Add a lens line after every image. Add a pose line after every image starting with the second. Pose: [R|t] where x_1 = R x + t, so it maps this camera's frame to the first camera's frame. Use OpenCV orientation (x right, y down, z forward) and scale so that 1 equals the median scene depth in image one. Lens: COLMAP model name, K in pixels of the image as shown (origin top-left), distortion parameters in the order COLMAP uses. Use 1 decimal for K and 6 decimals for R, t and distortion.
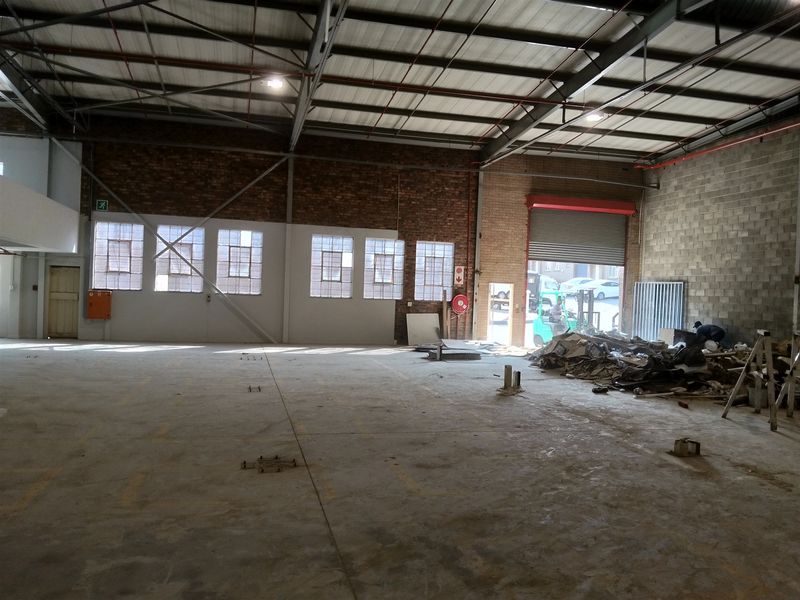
lens RADIAL K [[661.9, 0, 400.0], [0, 661.9, 300.0], [0, 0, 1]] dist [-0.008446, -0.006307]
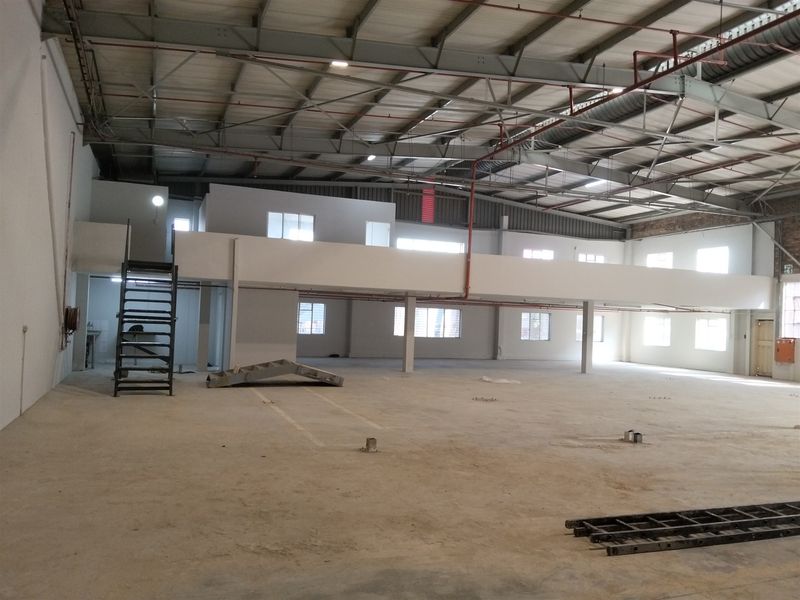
lens RADIAL K [[661.9, 0, 400.0], [0, 661.9, 300.0], [0, 0, 1]] dist [-0.008446, -0.006307]
pose [[0.129643, -0.063842, -0.989503, 0.667412], [-0.041396, 0.996707, -0.069730, 0.028683], [0.990696, 0.050002, 0.126573, 0.138331]]
